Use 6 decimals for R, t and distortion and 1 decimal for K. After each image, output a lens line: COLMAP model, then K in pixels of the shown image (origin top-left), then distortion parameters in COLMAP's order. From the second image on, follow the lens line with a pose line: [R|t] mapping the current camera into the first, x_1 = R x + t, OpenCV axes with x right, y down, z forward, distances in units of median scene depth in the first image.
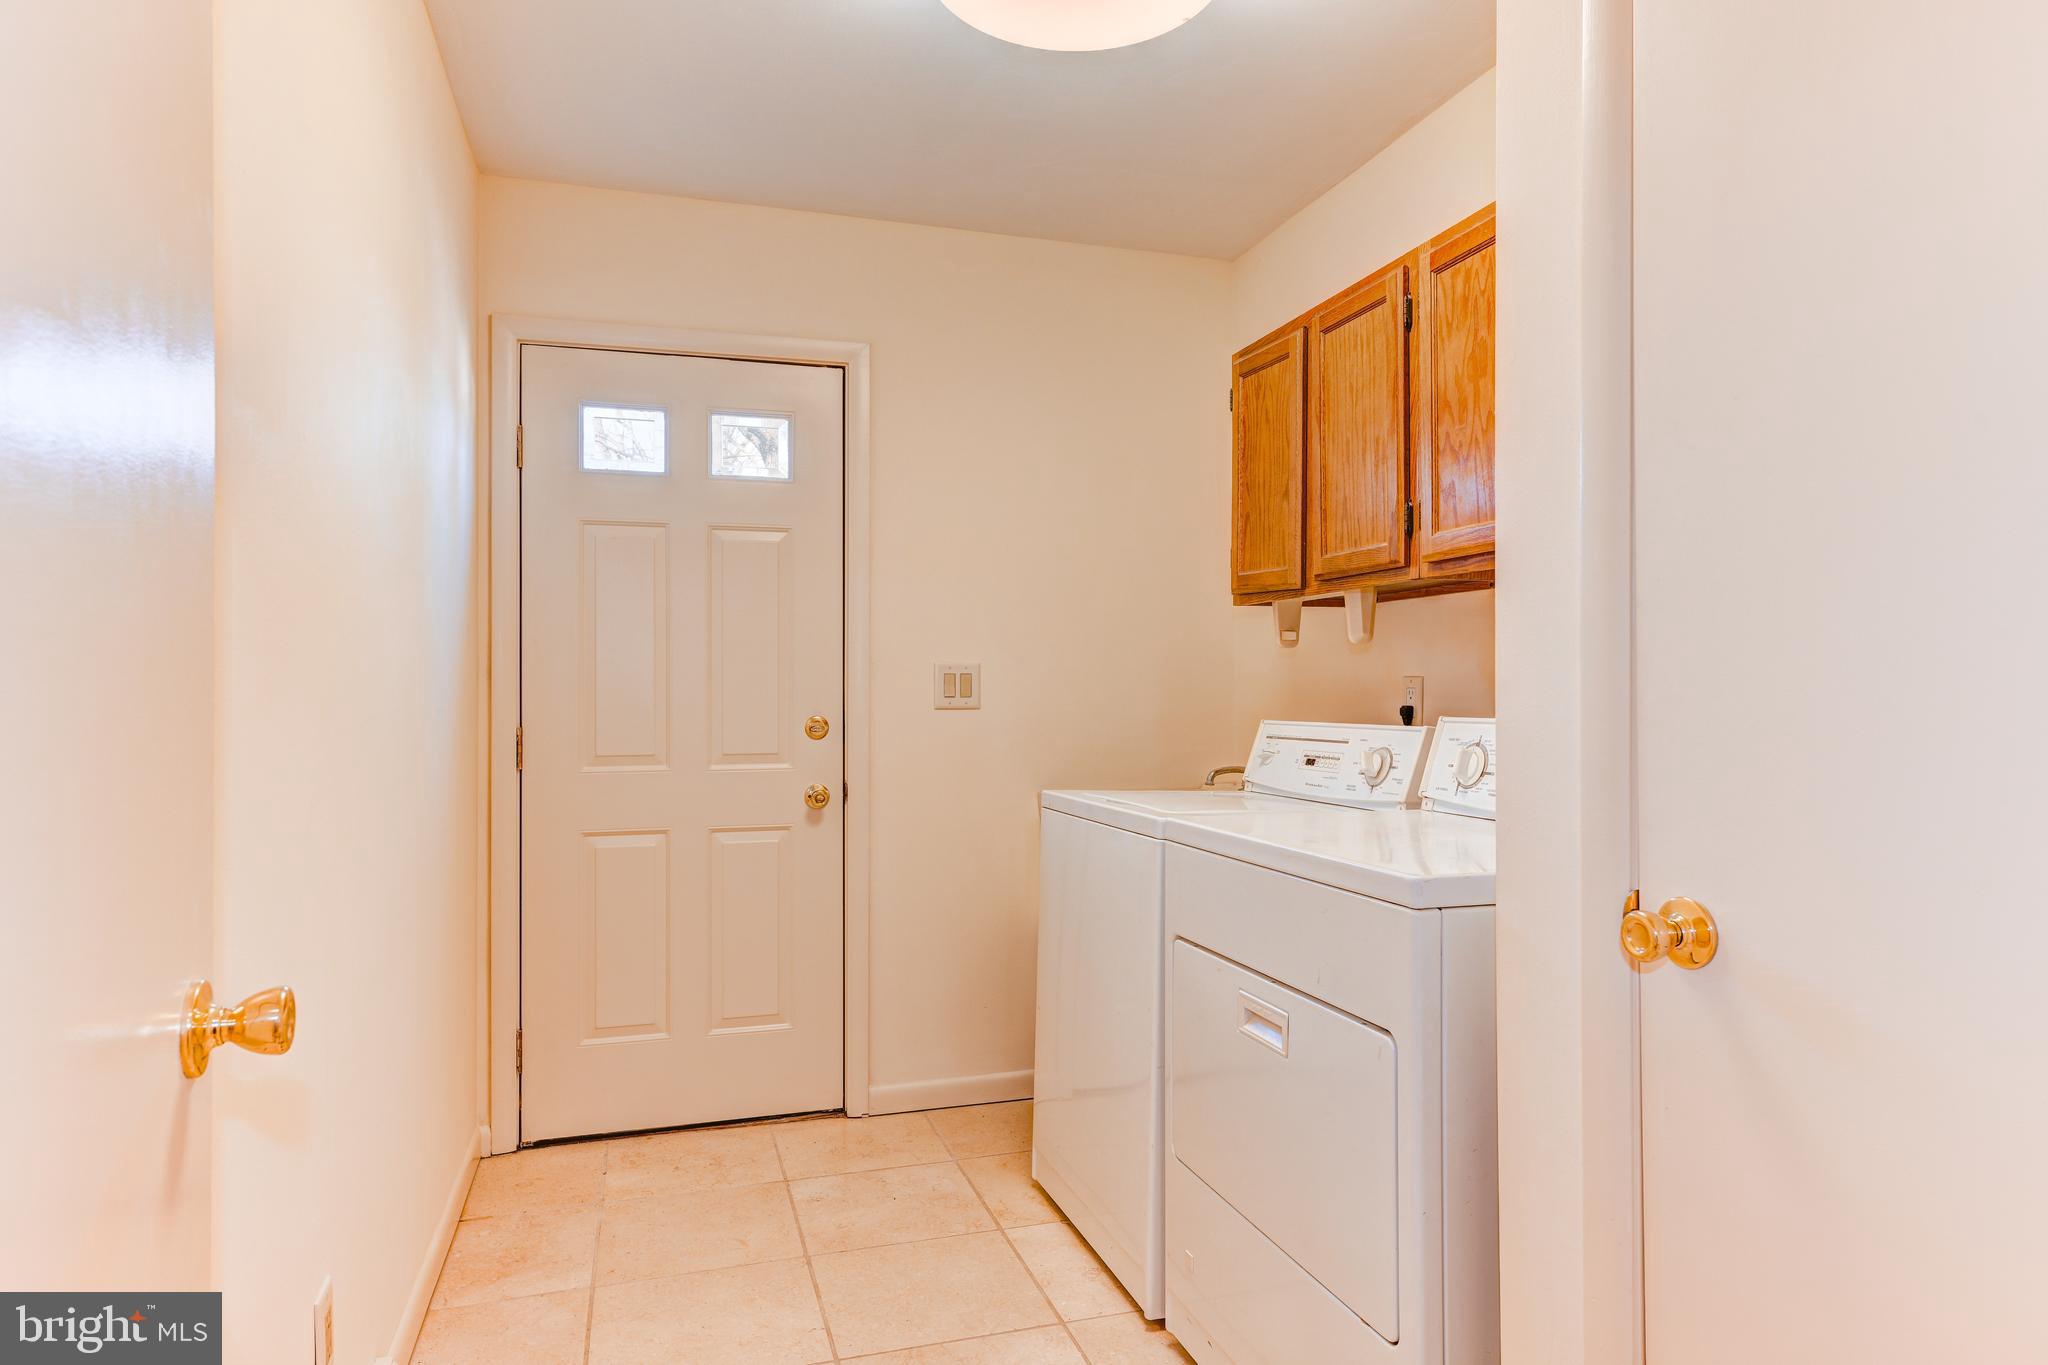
lens RADIAL K [[1278.3, 0, 1024.5], [0, 1278.3, 684.3], [0, 0, 1]] dist [0.002073, 0.000085]
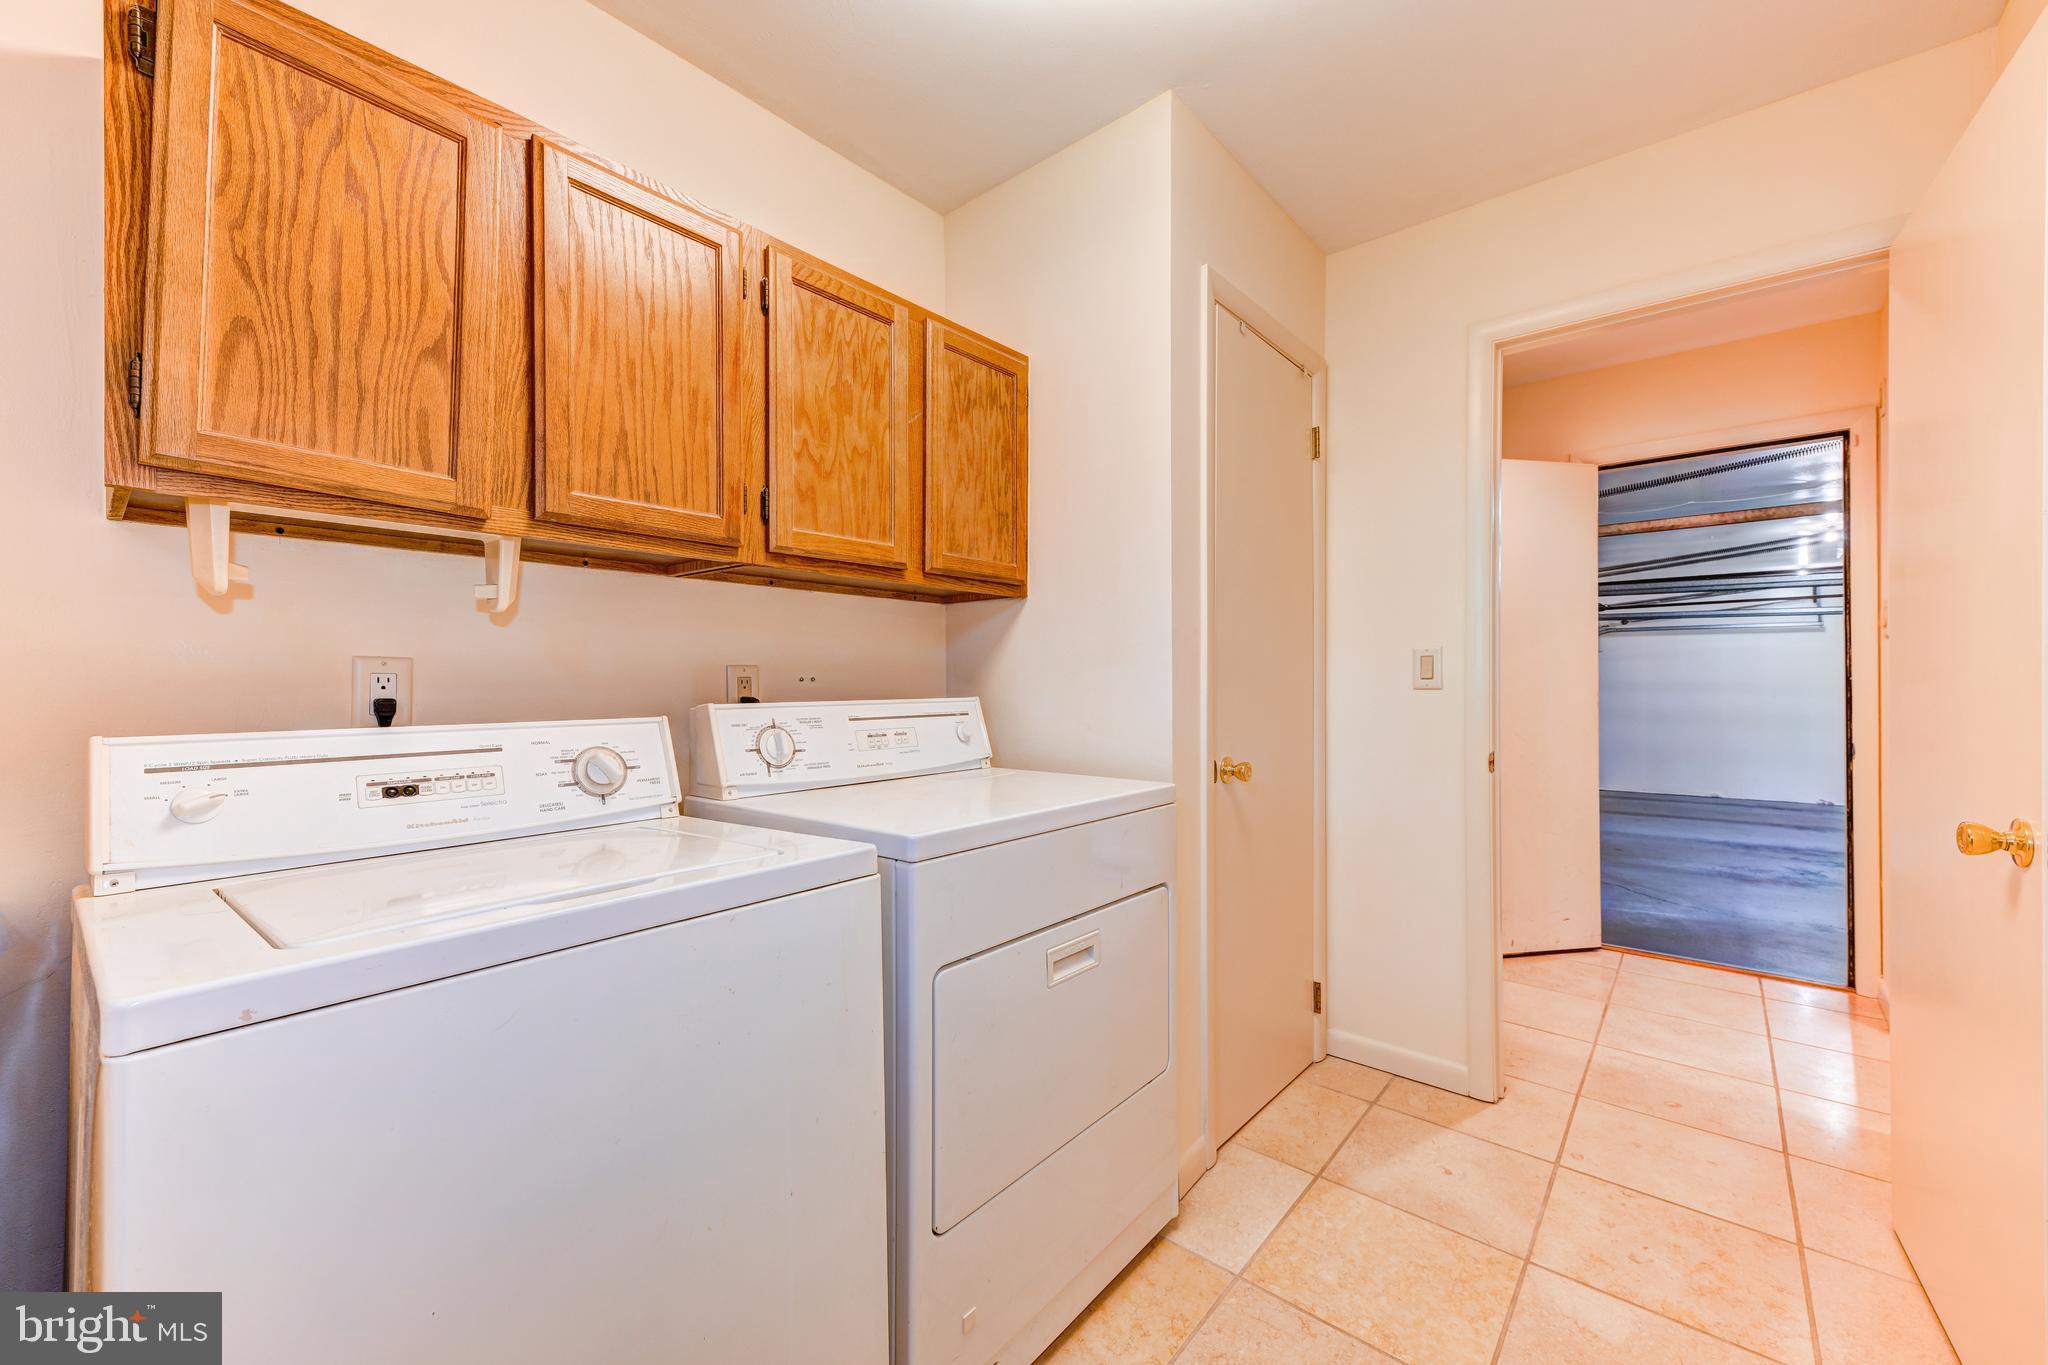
lens RADIAL K [[790.1, 0, 1018.6], [0, 790.1, 683.7], [0, 0, 1]] dist [0.002241, 0.000075]
pose [[-0.544732, 0.000999, 0.838610, -0.295966], [-0.002201, 0.999994, -0.002621, 0.010279], [-0.838607, -0.003274, -0.544726, 1.085923]]
